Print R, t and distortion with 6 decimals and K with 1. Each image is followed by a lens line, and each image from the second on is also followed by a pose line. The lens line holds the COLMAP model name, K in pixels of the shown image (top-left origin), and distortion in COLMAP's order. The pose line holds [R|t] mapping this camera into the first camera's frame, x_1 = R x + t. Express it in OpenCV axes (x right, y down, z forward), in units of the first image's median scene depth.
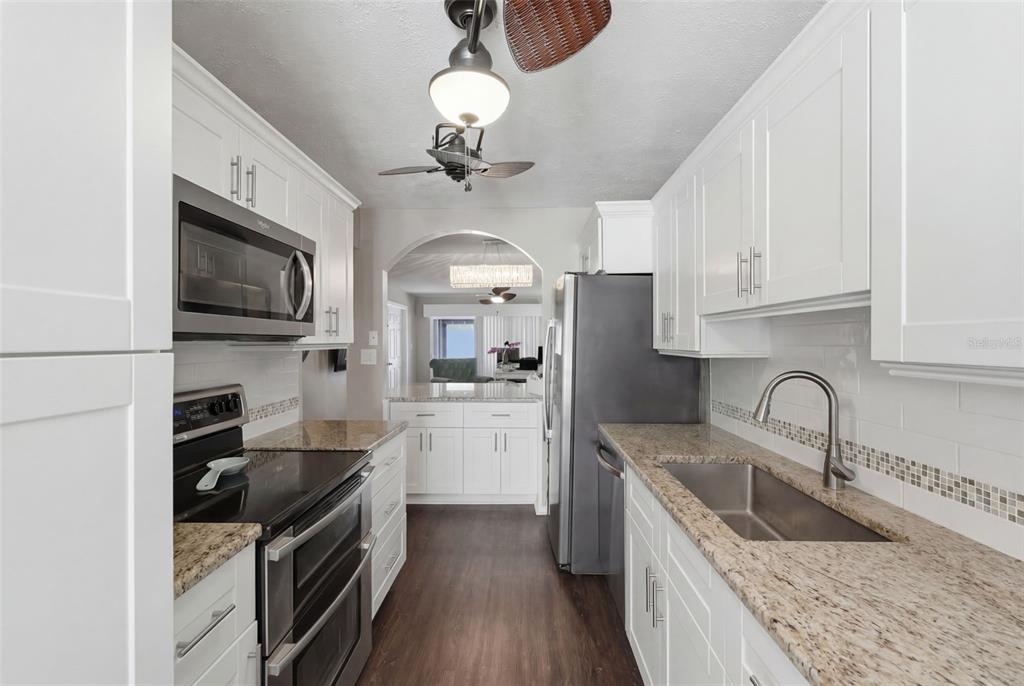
lens RADIAL K [[426.9, 0, 512.0], [0, 426.9, 343.0], [0, 0, 1]] dist [0.000414, -0.000181]
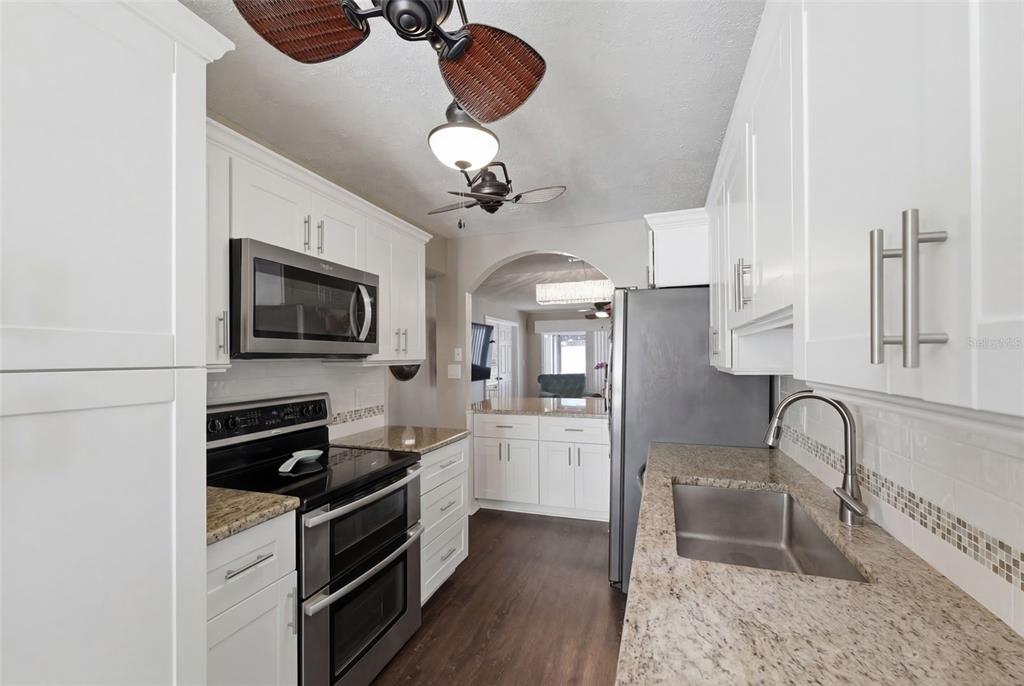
lens RADIAL K [[433.0, 0, 511.6], [0, 433.0, 356.1], [0, 0, 1]] dist [0.000491, -0.000375]
pose [[0.954280, -0.003834, -0.298891, 0.254749], [0.002480, 0.999985, -0.004909, -0.003581], [0.298905, 0.003943, 0.954275, -0.048733]]
